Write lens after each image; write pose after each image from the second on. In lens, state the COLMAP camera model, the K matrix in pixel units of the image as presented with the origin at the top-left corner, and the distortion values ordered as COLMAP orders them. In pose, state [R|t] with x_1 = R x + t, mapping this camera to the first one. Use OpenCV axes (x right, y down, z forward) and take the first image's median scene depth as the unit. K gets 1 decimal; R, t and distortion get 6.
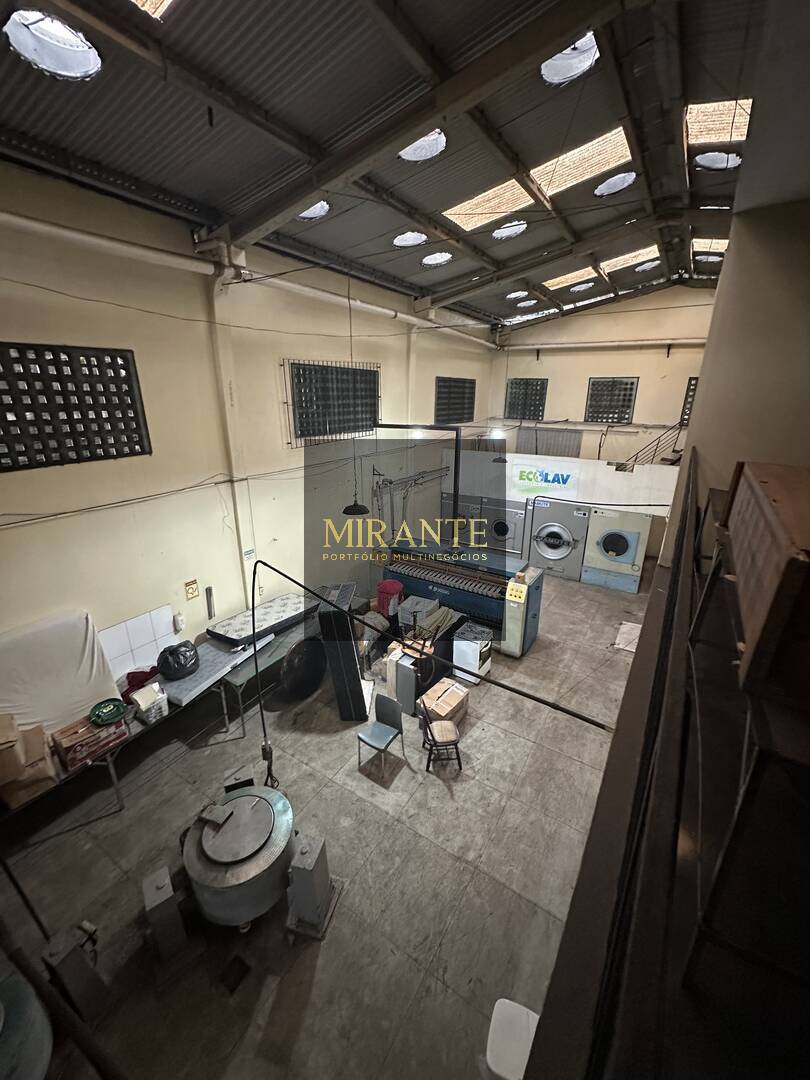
lens RADIAL K [[431.0, 0, 400.4], [0, 431.0, 540.2], [0, 0, 1]] dist [0.007054, 0.000307]
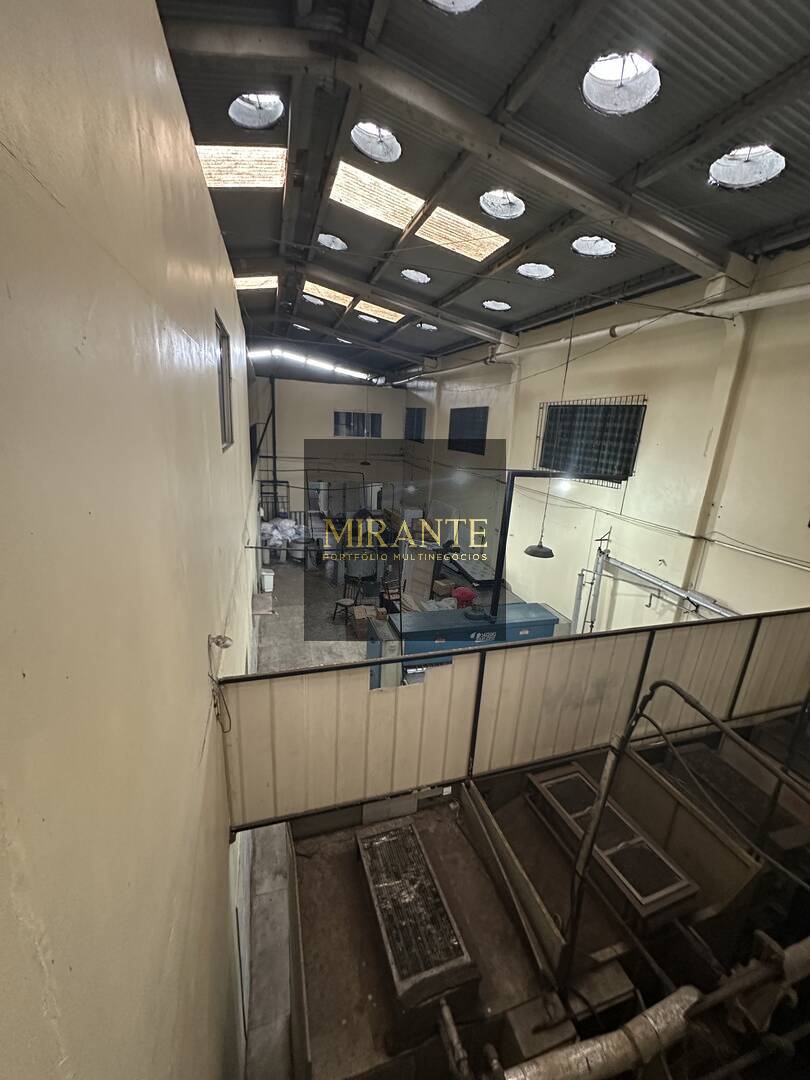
lens RADIAL K [[431.0, 0, 405.5], [0, 431.0, 540.3], [0, 0, 1]] dist [0.007054, 0.000307]
pose [[-0.612812, 0.183530, -0.768621, 0.893427], [-0.304625, 0.842617, 0.444072, -0.459298], [0.729154, 0.506274, -0.460458, 1.319108]]
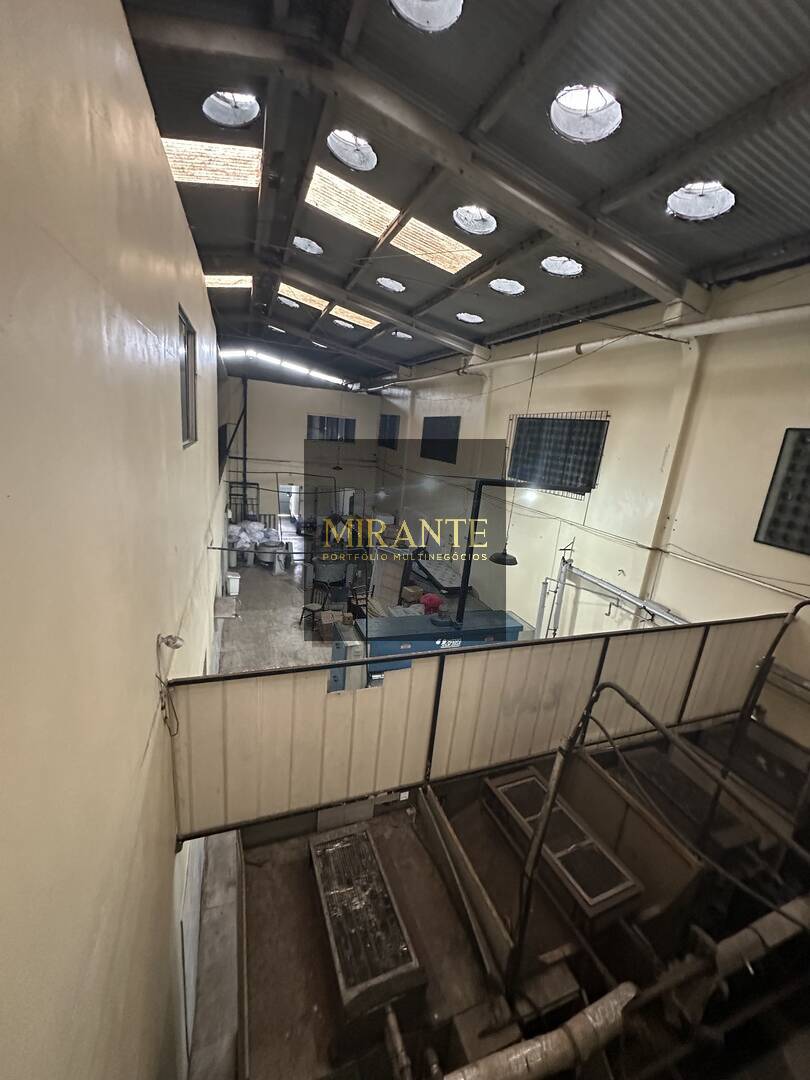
lens RADIAL K [[431.0, 0, 403.6], [0, 431.0, 540.3], [0, 0, 1]] dist [0.007054, 0.000307]
pose [[-0.569073, 0.157073, -0.807145, 0.890243], [-0.350710, 0.841467, 0.411017, -0.459969], [0.743746, 0.516973, -0.423770, 1.326122]]
